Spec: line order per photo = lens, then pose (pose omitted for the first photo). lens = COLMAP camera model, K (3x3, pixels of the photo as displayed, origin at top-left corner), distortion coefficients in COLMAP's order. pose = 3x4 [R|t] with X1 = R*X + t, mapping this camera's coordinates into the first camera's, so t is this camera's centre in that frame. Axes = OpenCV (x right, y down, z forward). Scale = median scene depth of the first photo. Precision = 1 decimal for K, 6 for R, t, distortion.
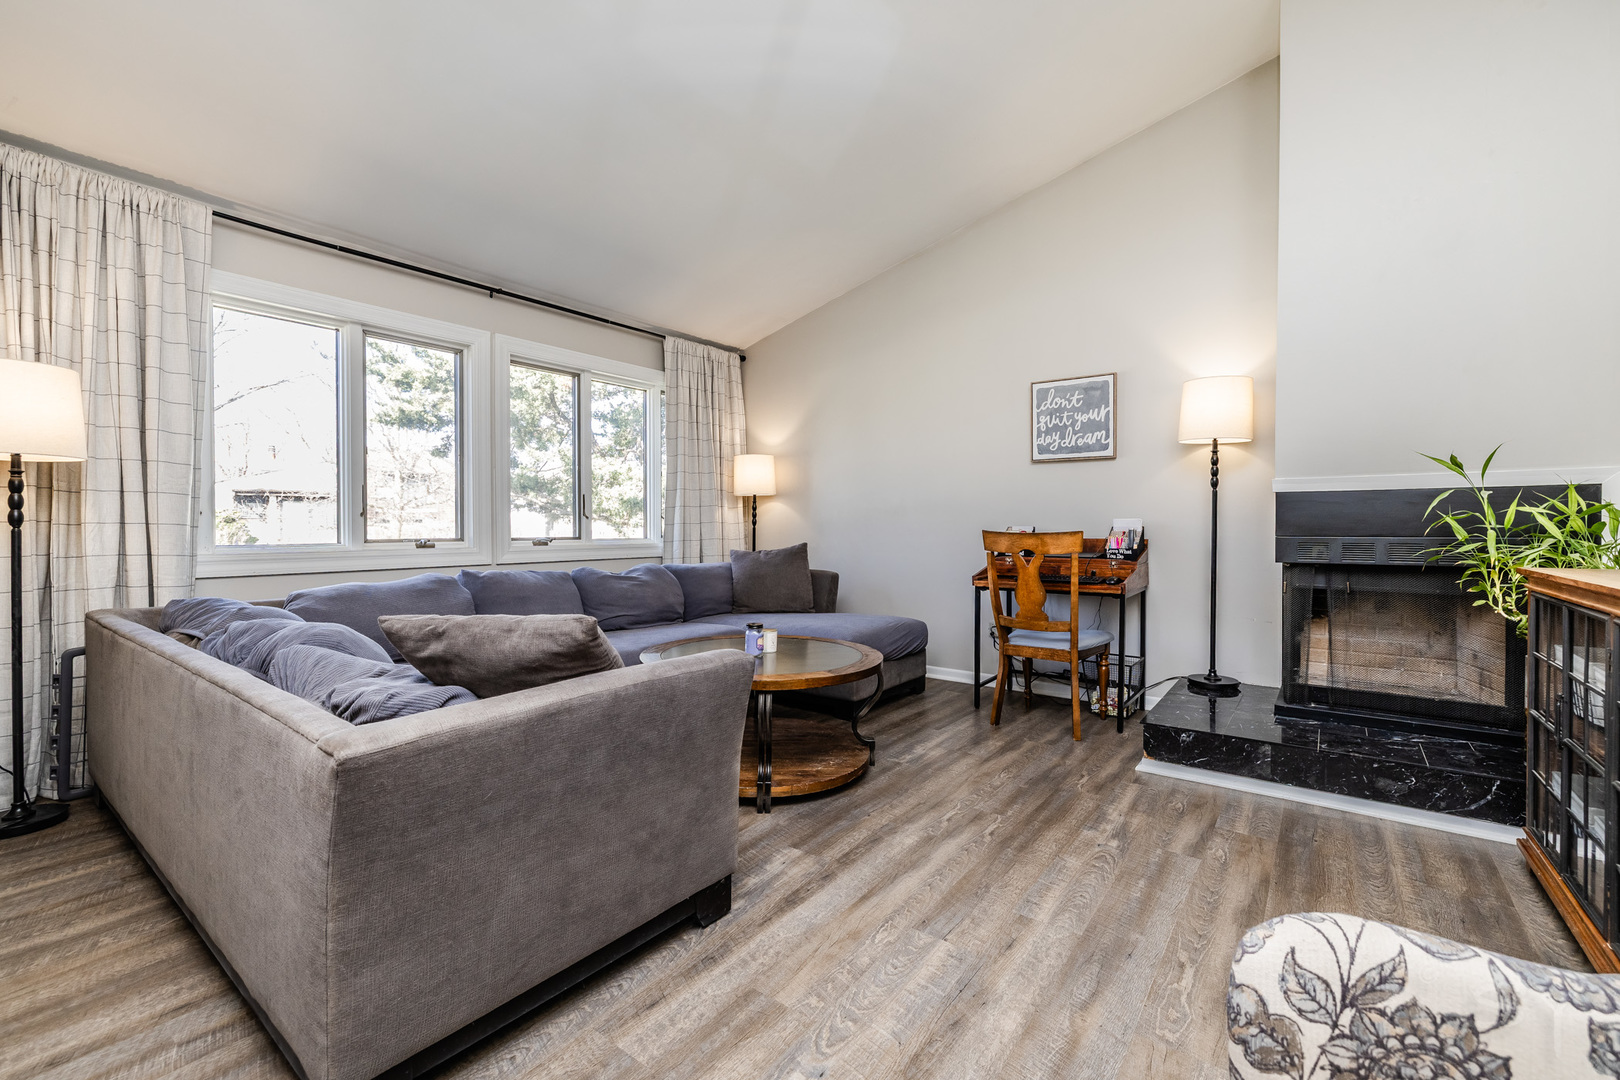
lens RADIAL K [[678.2, 0, 809.5], [0, 678.2, 530.5], [0, 0, 1]] dist [-0.002944, 0.001290]
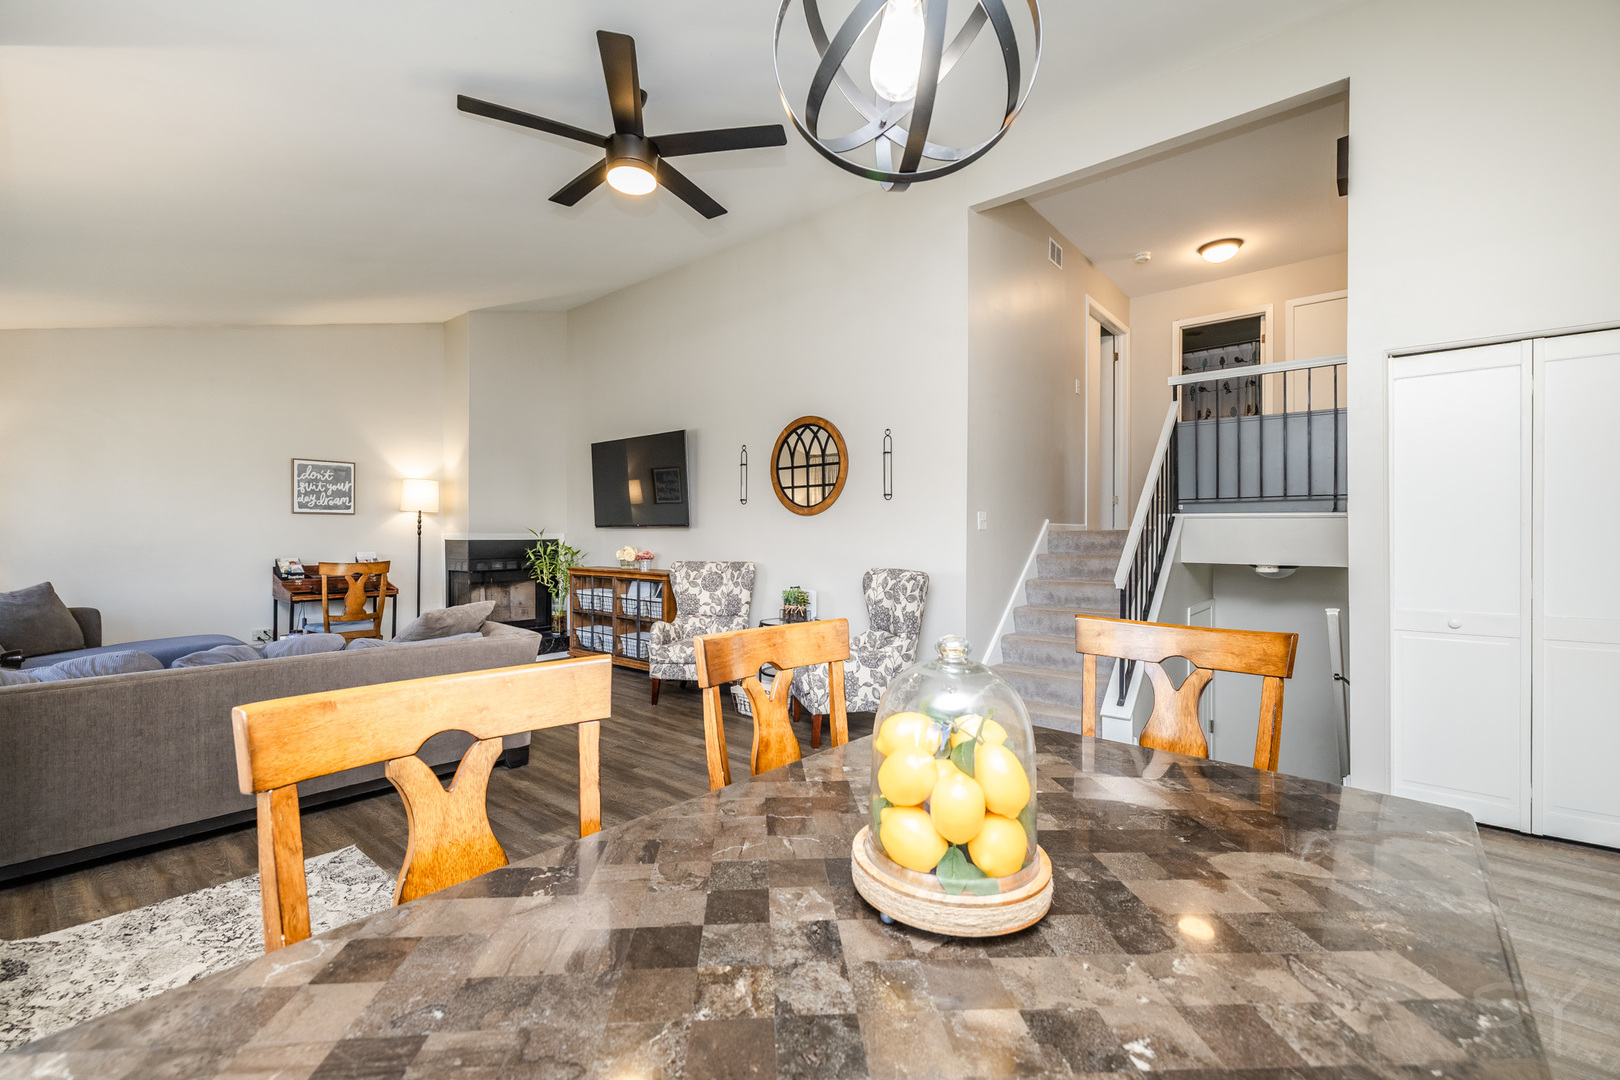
lens RADIAL K [[678.2, 0, 808.8], [0, 678.2, 542.8], [0, 0, 1]] dist [-0.002944, 0.001290]
pose [[0.067182, -0.006645, 0.997719, -1.066233], [0.015188, 0.999869, 0.005637, -0.032303], [-0.997625, 0.014775, 0.067274, -0.185520]]
